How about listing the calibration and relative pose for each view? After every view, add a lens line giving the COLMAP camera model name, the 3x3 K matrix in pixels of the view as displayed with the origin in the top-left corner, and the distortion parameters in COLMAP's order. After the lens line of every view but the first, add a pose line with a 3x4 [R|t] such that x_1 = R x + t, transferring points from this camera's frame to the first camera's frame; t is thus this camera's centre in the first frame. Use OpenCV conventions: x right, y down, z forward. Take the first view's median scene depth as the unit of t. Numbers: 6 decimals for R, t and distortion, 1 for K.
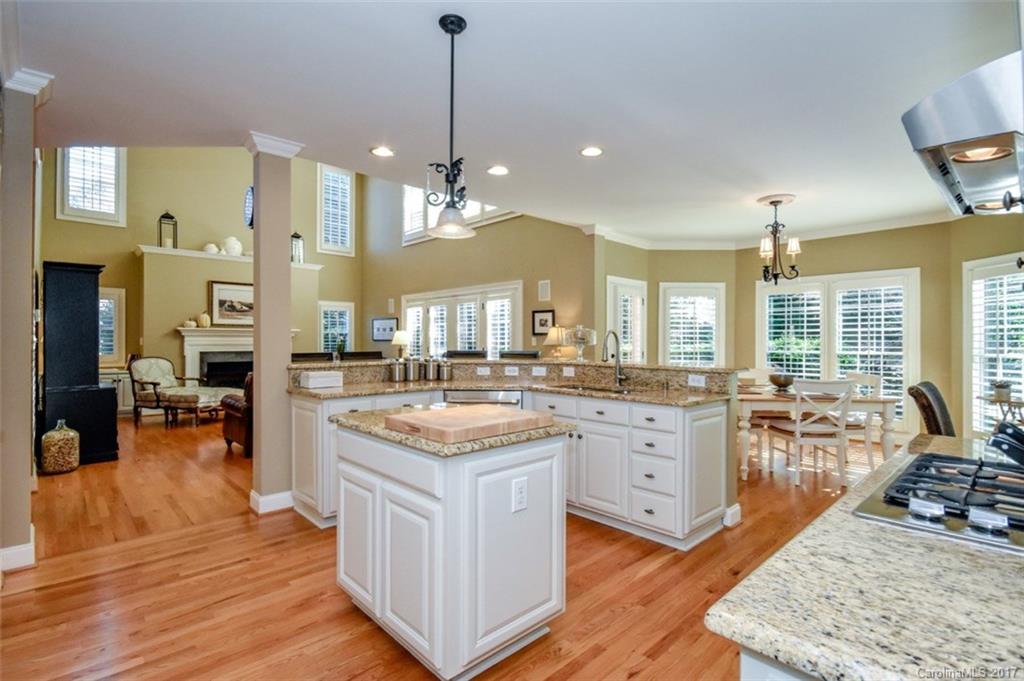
lens RADIAL K [[485.7, 0, 519.0], [0, 485.7, 339.2], [0, 0, 1]] dist [0.011143, 0.000109]
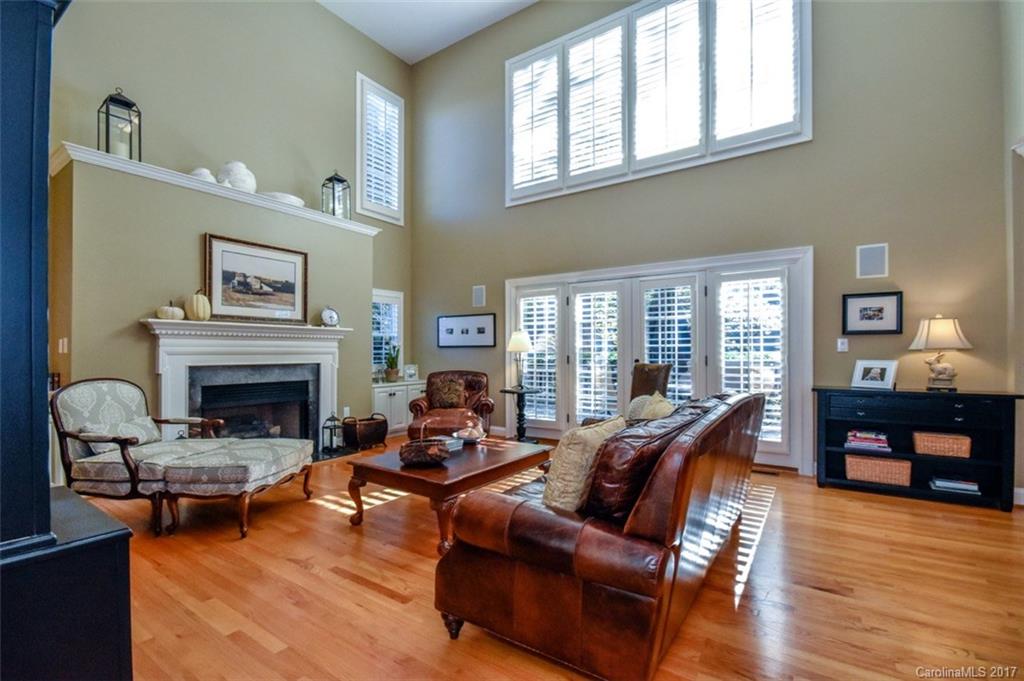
lens RADIAL K [[459.5, 0, 519.2], [0, 459.5, 347.8], [0, 0, 1]] dist [0.008103, -0.002493]
pose [[0.975577, 0.000140, 0.219656, -0.422234], [0.002212, 0.999943, -0.010462, 0.011635], [-0.219645, 0.010693, 0.975521, 0.446992]]
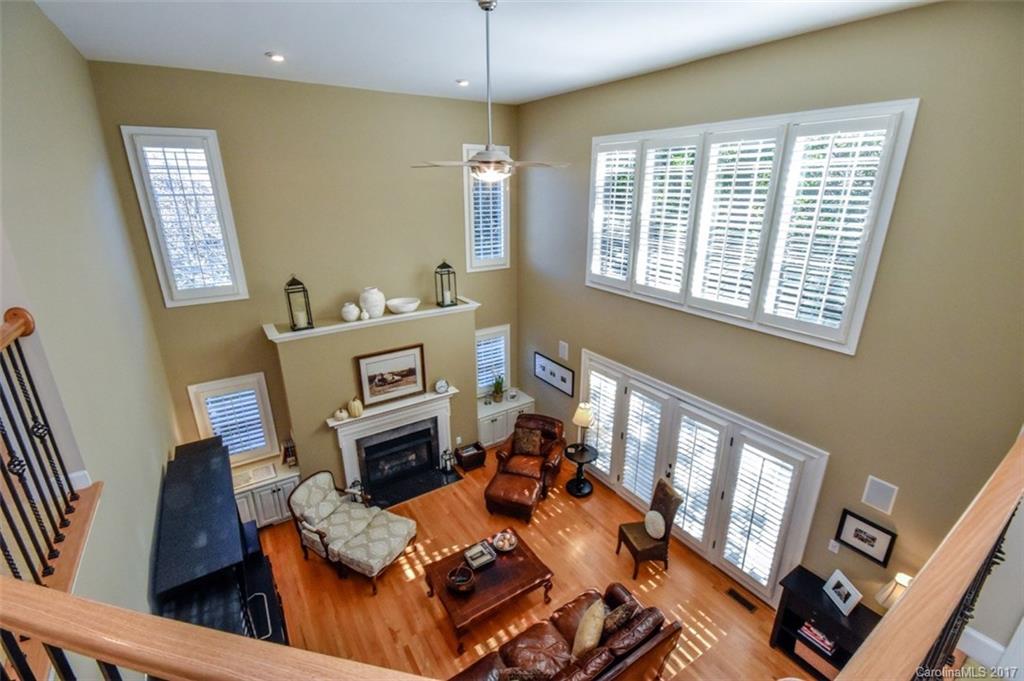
lens RADIAL K [[459.5, 0, 521.8], [0, 459.5, 332.8], [0, 0, 1]] dist [0.008103, -0.002493]
pose [[0.986092, 0.048844, -0.158864, -0.258516], [0.004974, 0.946741, 0.321956, -0.404567], [0.166129, -0.318269, 0.933331, 0.372849]]
